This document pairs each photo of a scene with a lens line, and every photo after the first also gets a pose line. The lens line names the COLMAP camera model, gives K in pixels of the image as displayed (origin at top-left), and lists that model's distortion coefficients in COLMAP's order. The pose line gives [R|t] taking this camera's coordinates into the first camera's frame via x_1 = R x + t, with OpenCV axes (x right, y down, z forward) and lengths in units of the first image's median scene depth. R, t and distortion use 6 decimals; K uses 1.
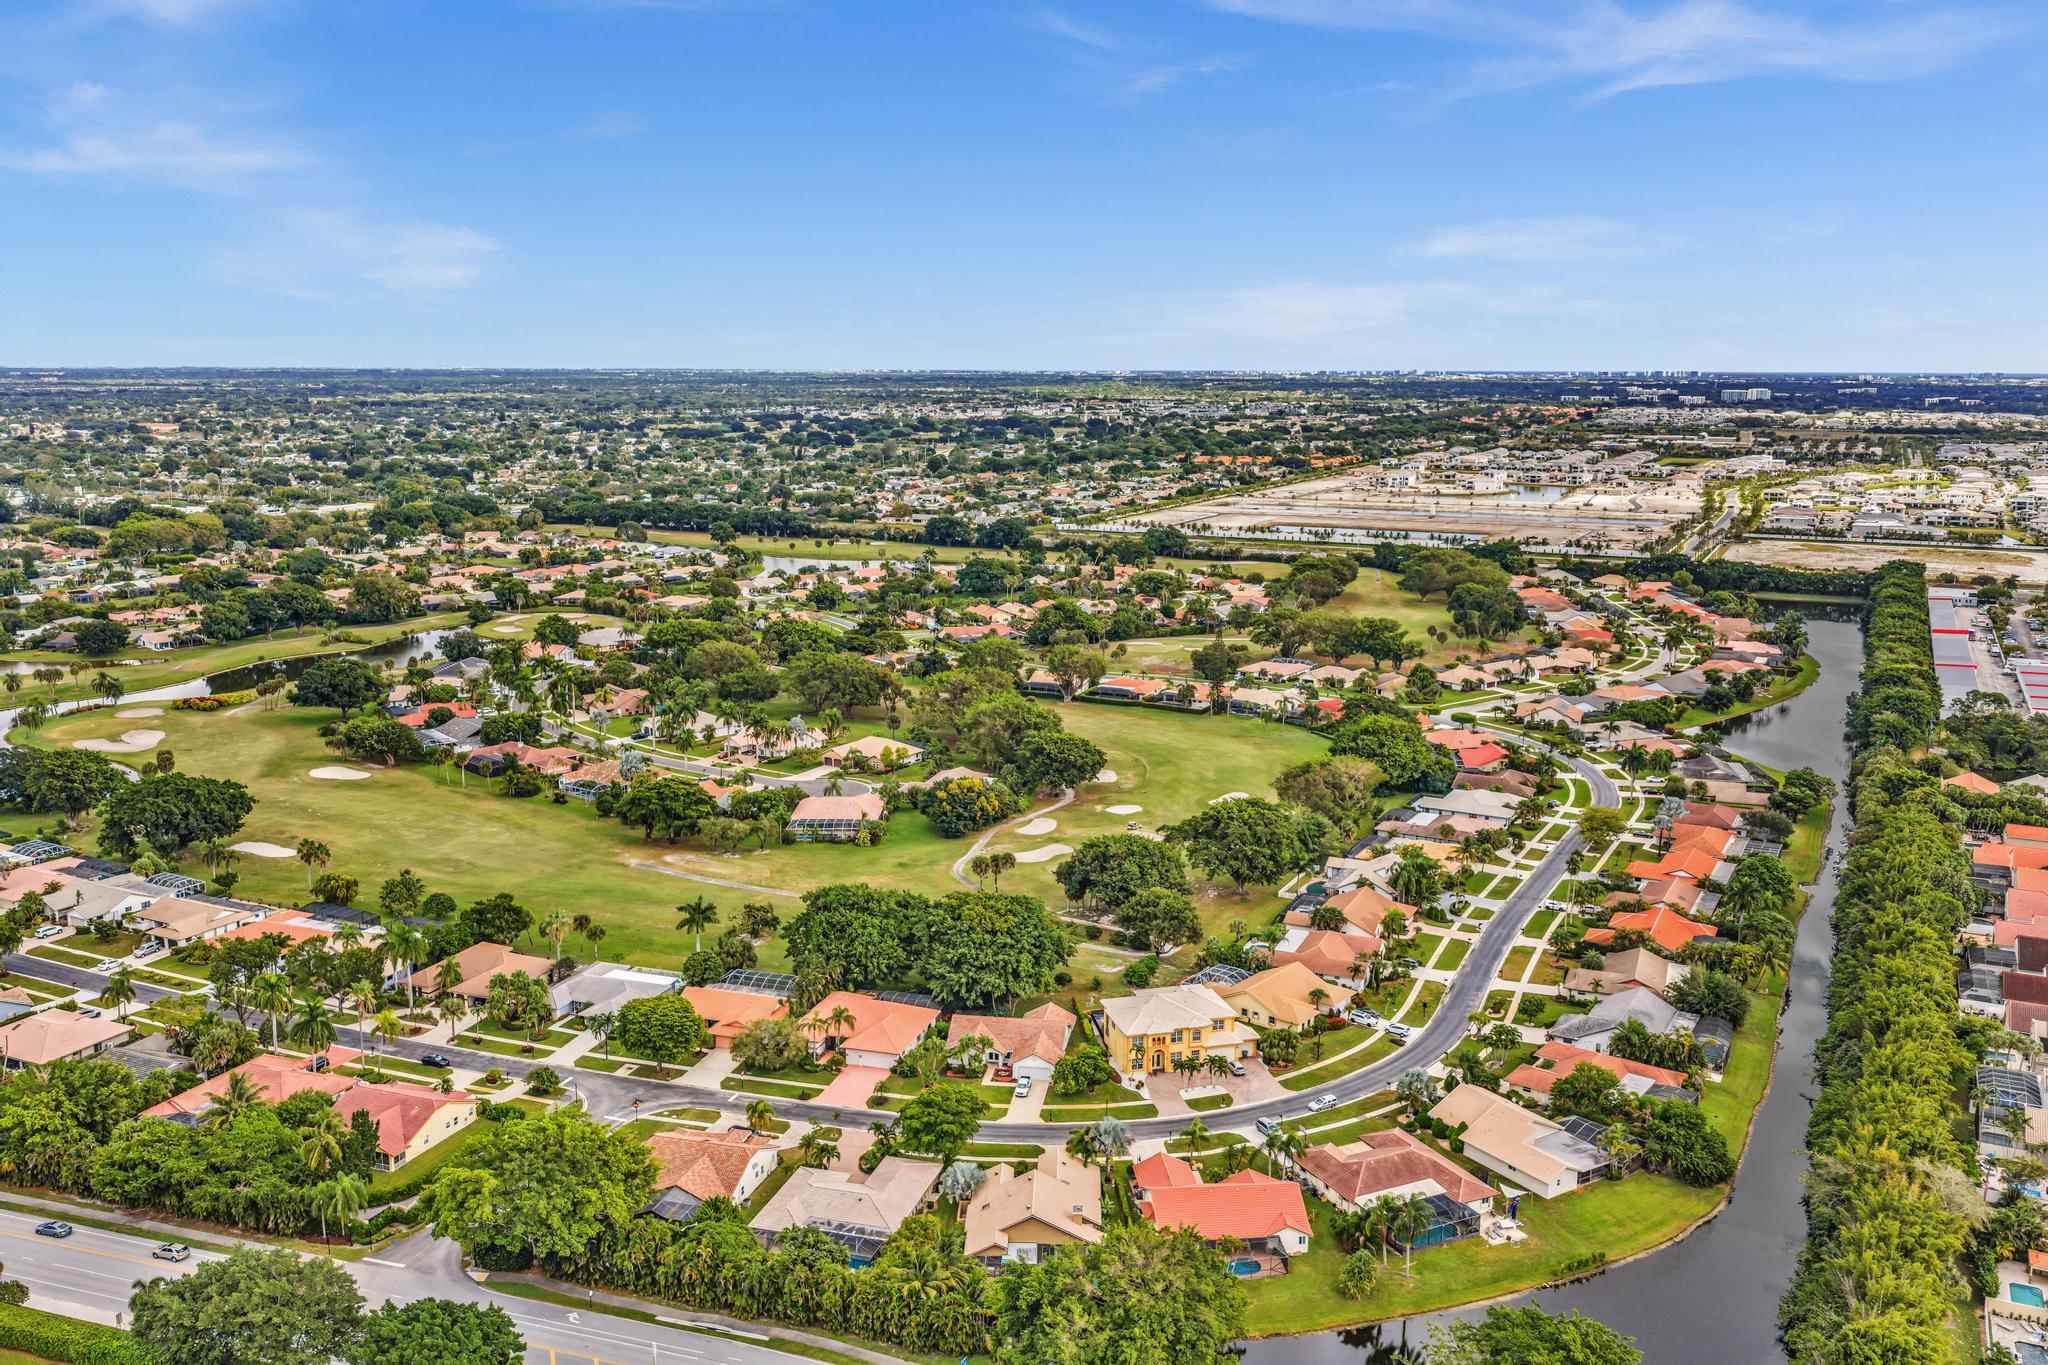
lens RADIAL K [[1704.4, 0, 1042.5], [0, 1704.4, 704.8], [0, 0, 1]] dist [0.023609, -0.031086]
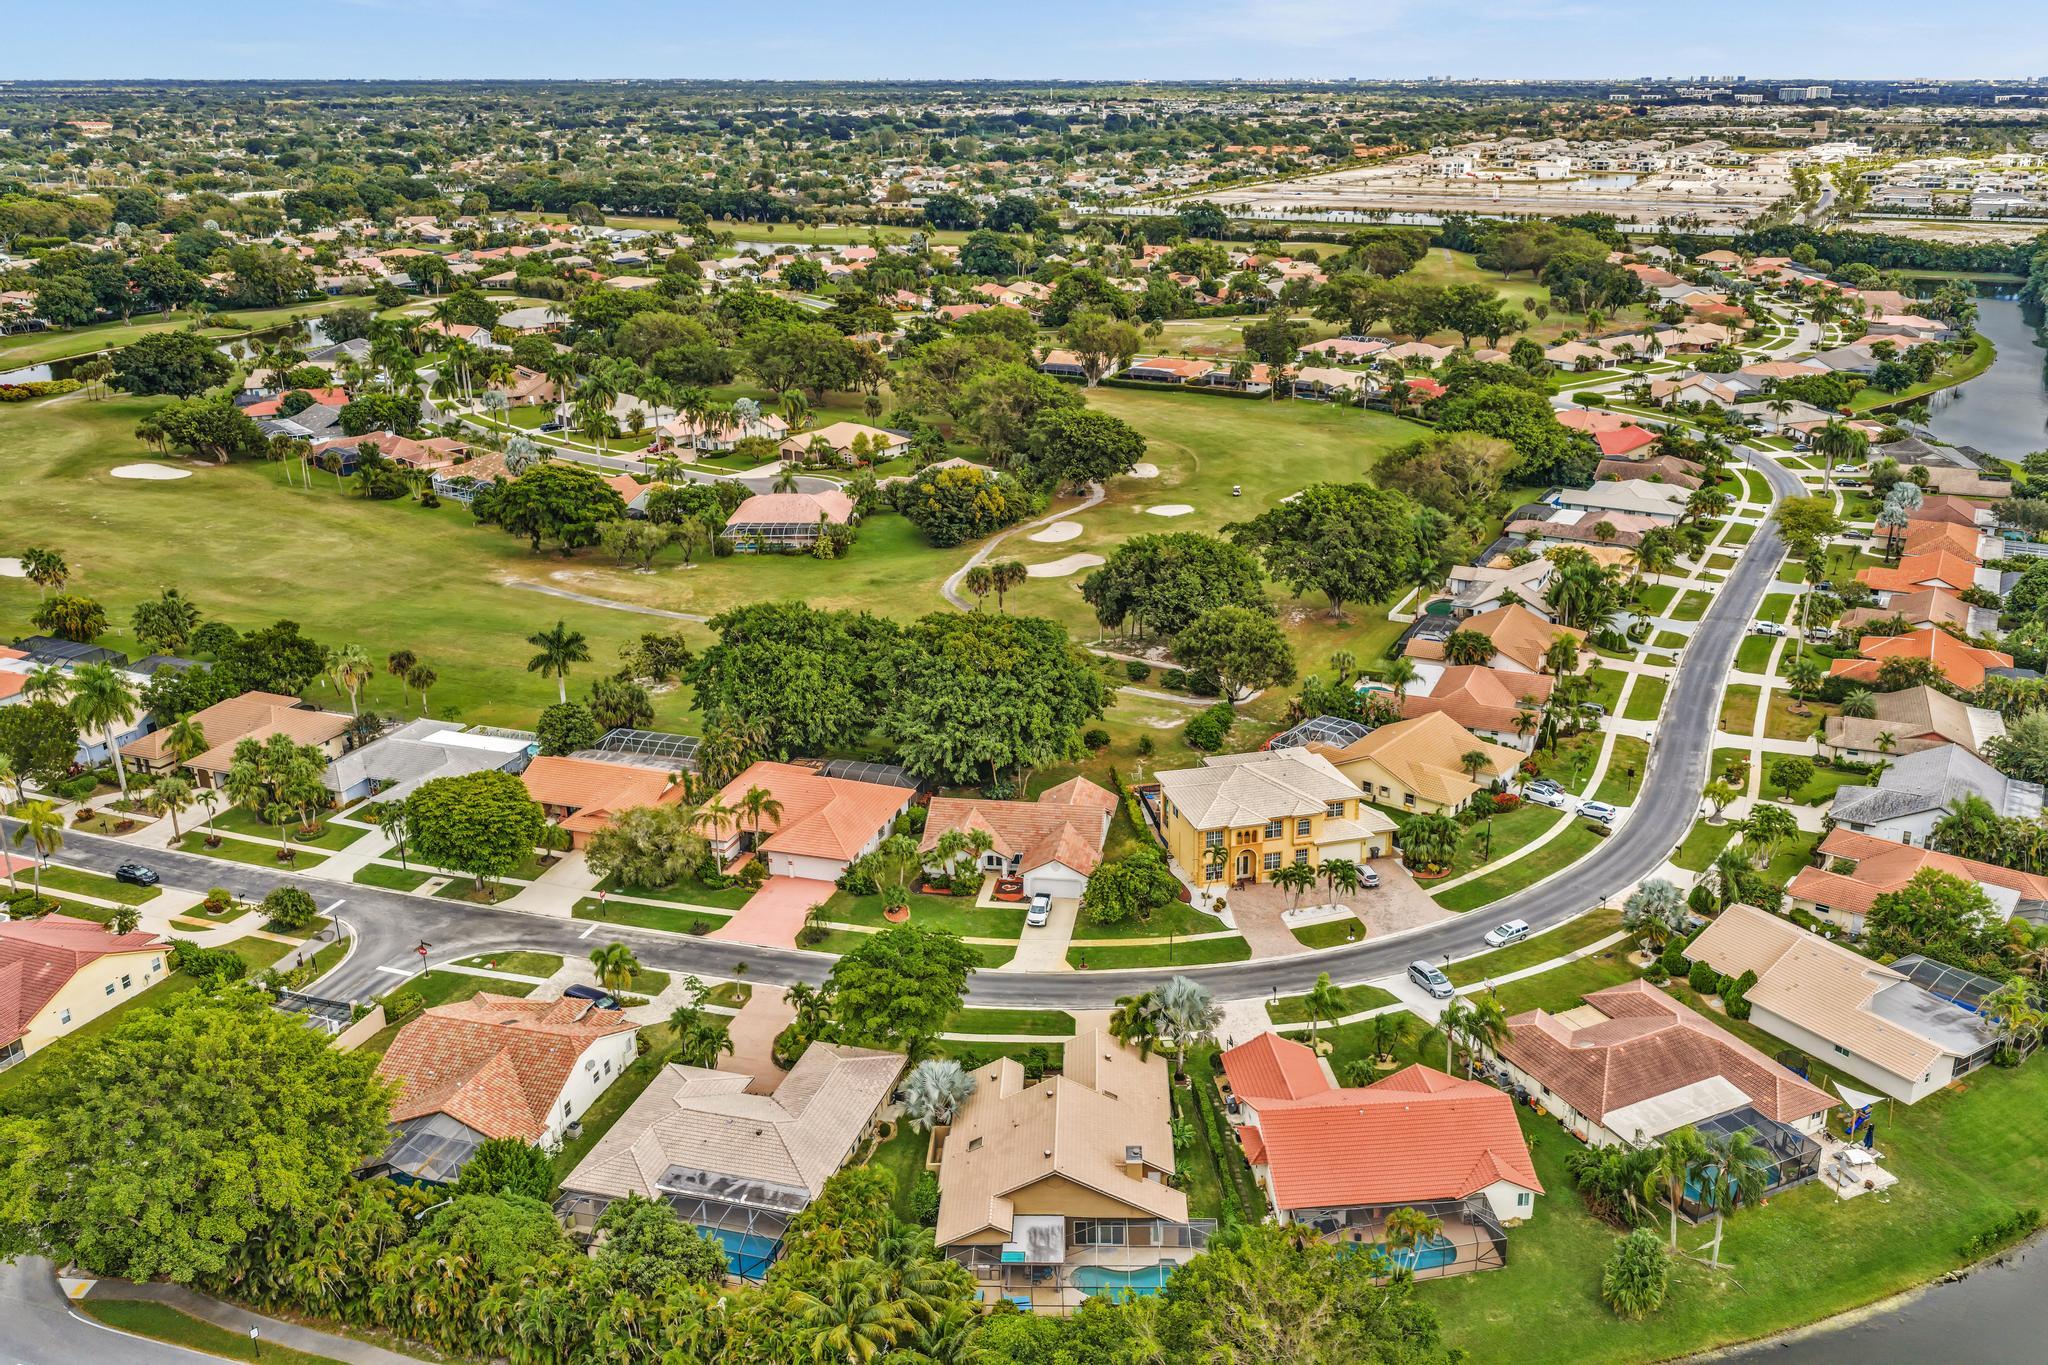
lens RADIAL K [[1704.4, 0, 1034.6], [0, 1704.4, 690.4], [0, 0, 1]] dist [0.023609, -0.031086]
pose [[0.999844, -0.007823, -0.015843, -0.001564], [0.010052, 0.989248, 0.145902, 0.033366], [0.014531, -0.146039, 0.989172, 0.262866]]
